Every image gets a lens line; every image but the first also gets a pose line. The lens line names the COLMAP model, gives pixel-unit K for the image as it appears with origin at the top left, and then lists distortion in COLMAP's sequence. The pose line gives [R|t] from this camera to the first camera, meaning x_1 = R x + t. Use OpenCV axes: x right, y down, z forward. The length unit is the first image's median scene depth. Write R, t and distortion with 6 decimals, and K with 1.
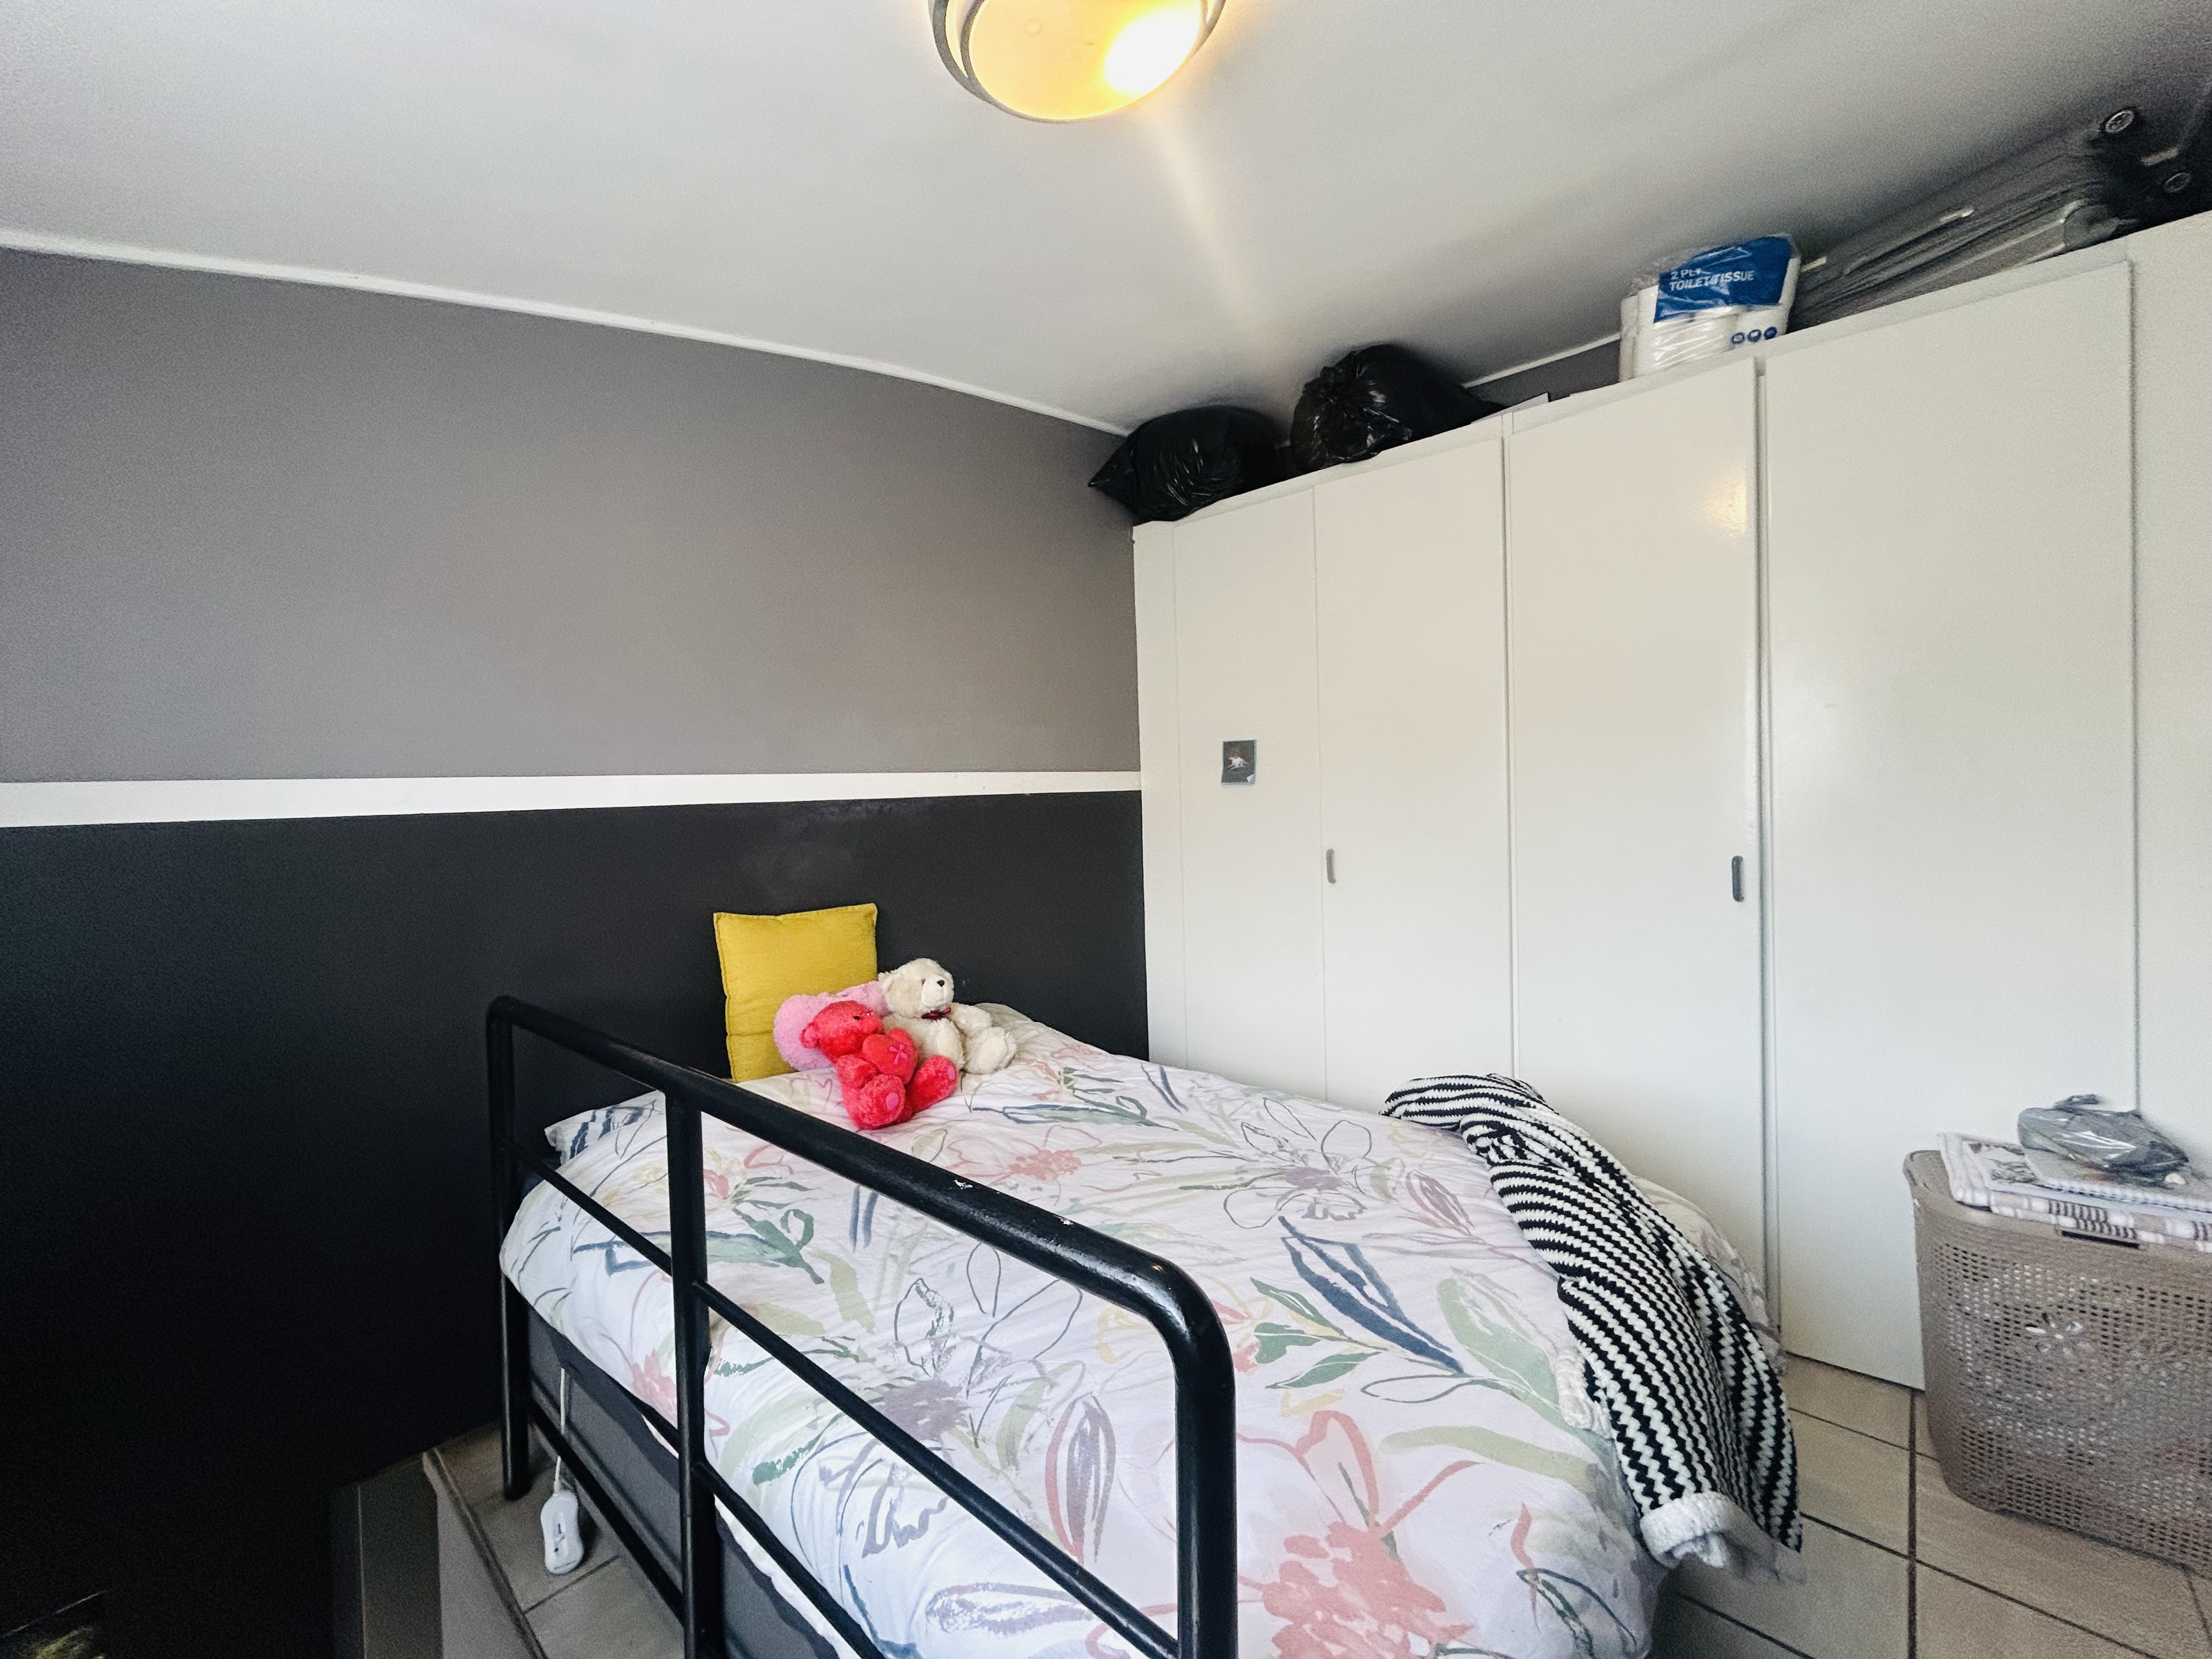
lens RADIAL K [[900.8, 0, 1099.7], [0, 900.8, 821.3], [0, 0, 1]] dist [-0.003933, 0.003159]
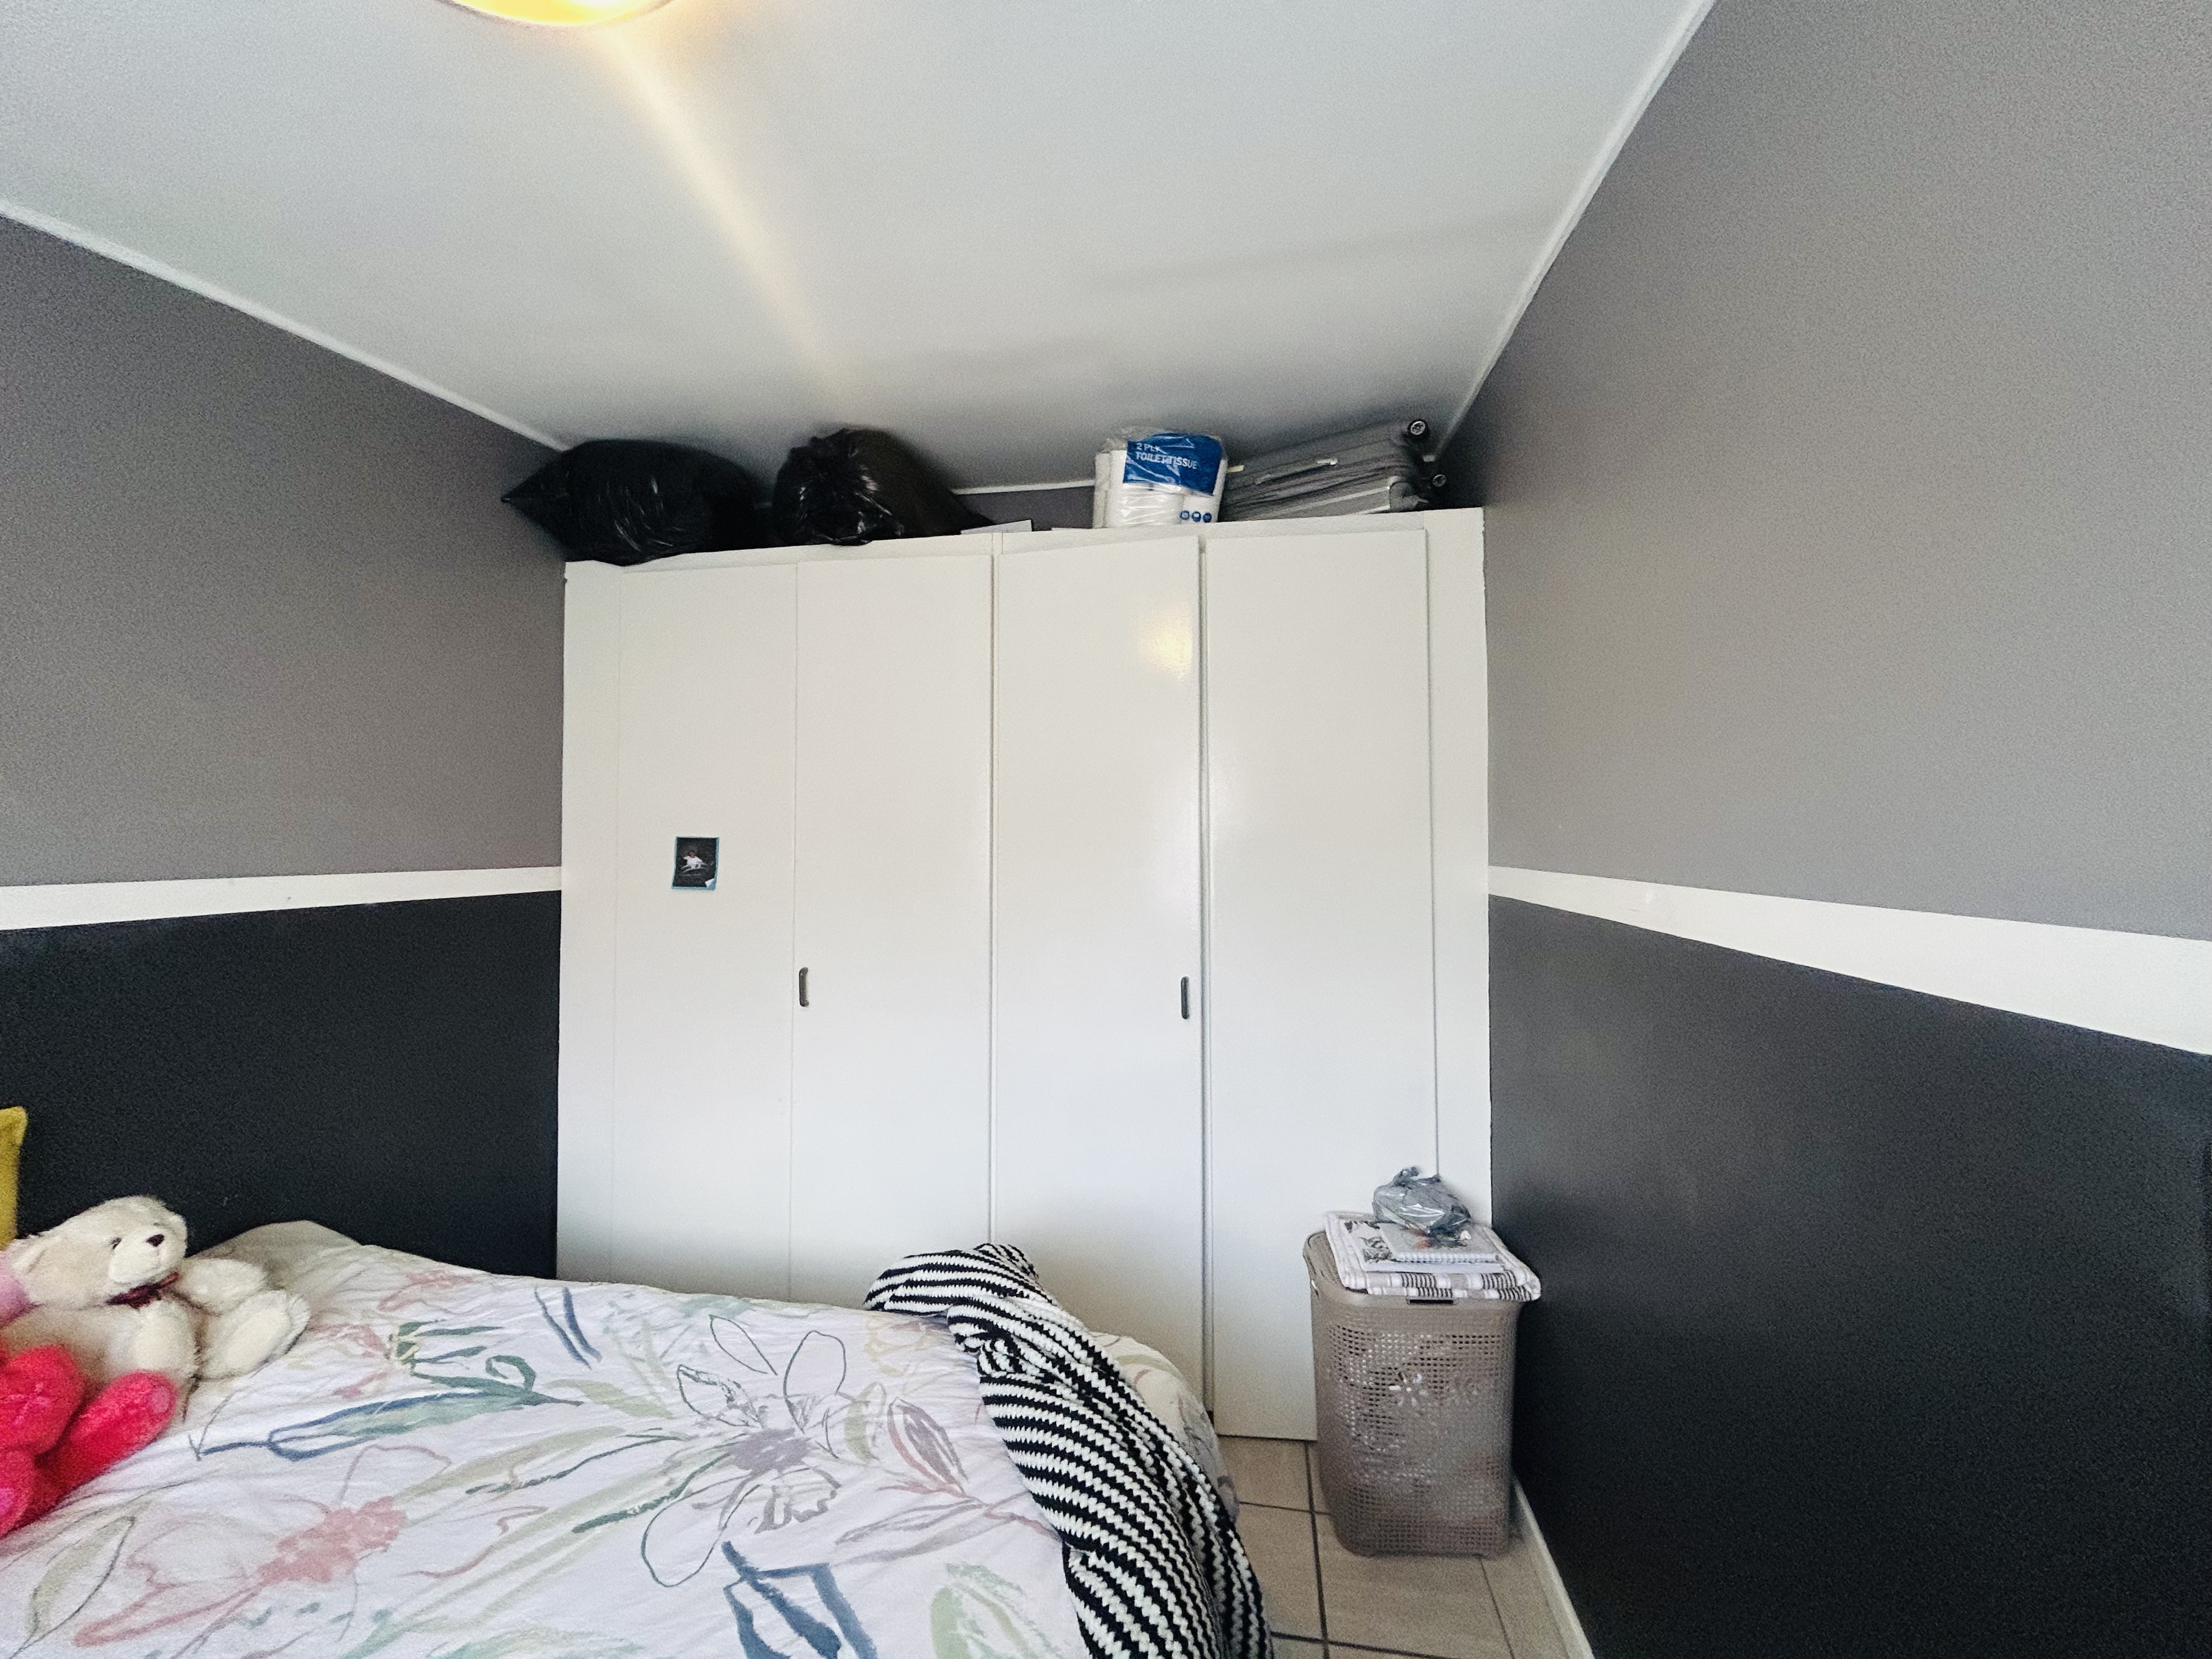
lens RADIAL K [[898.6, 0, 1098.6], [0, 898.6, 821.9], [0, 0, 1]] dist [0.000299, -0.000023]
pose [[0.841477, 0.042819, 0.538593, 0.030004], [-0.009162, 0.997842, -0.065015, -0.093660], [-0.540215, 0.049774, 0.840054, 0.155371]]
